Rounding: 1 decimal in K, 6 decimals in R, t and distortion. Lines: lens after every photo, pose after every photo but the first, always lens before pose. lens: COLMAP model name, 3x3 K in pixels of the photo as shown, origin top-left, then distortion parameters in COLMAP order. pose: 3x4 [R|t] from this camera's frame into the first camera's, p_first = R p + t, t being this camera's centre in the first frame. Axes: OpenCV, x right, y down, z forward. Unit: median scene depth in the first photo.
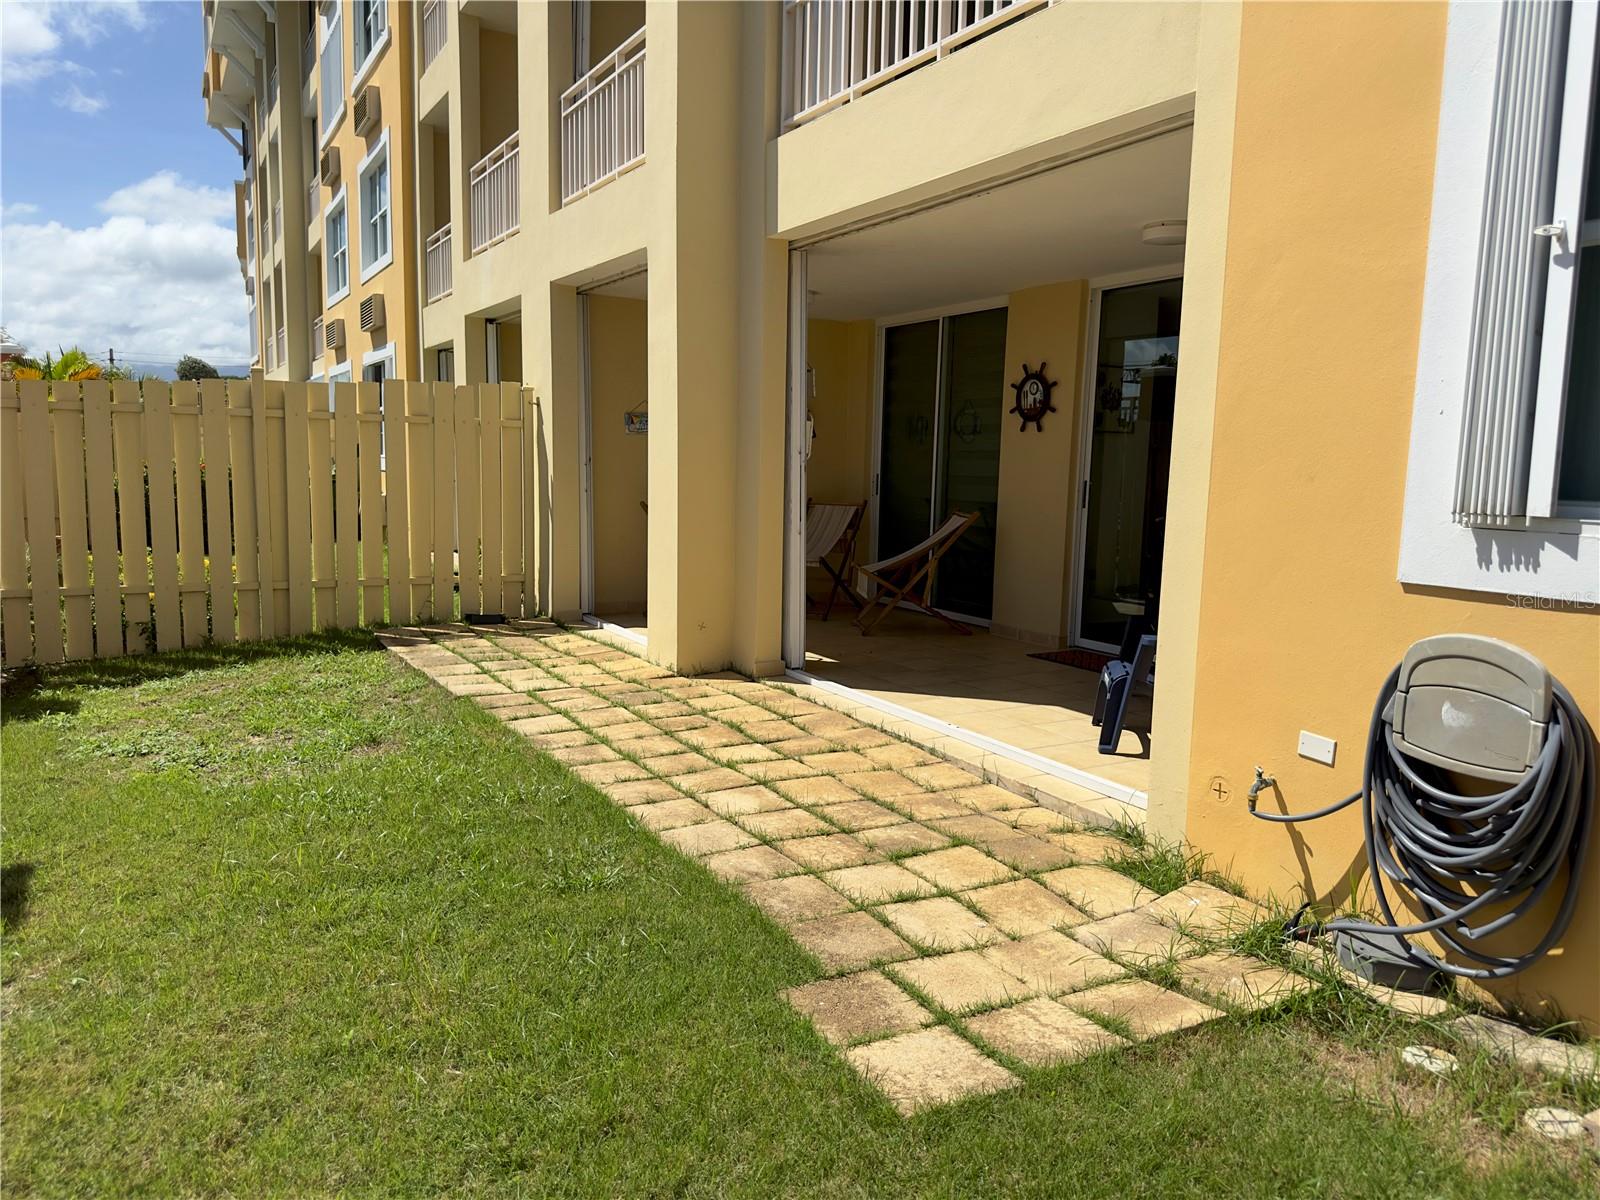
lens RADIAL K [[1060.1, 0, 800.0], [0, 1060.1, 600.0], [0, 0, 1]] dist [-0.008806, -0.004145]
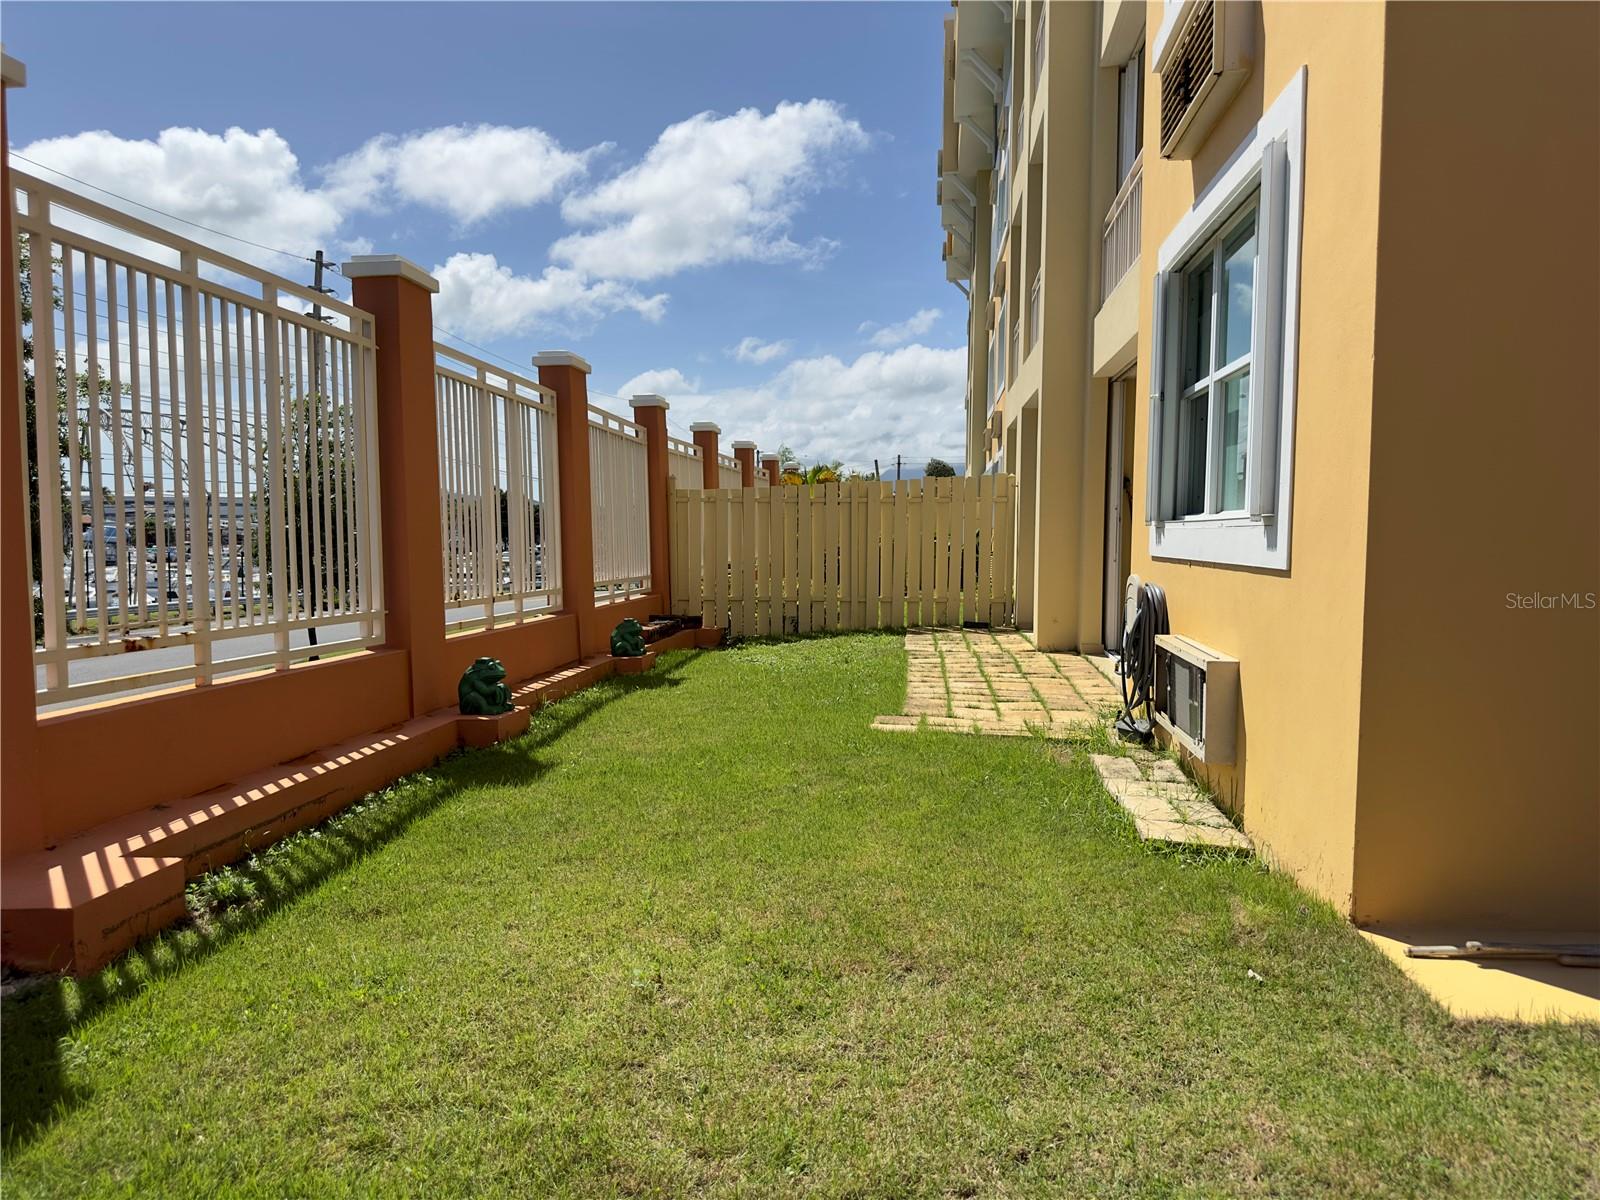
lens RADIAL K [[1060.1, 0, 800.0], [0, 1060.1, 600.0], [0, 0, 1]] dist [-0.008806, -0.004145]
pose [[0.776117, 0.007463, -0.630545, 0.522981], [-0.052982, 0.997166, -0.053412, 0.084657], [0.628359, 0.074861, 0.774313, -0.402817]]
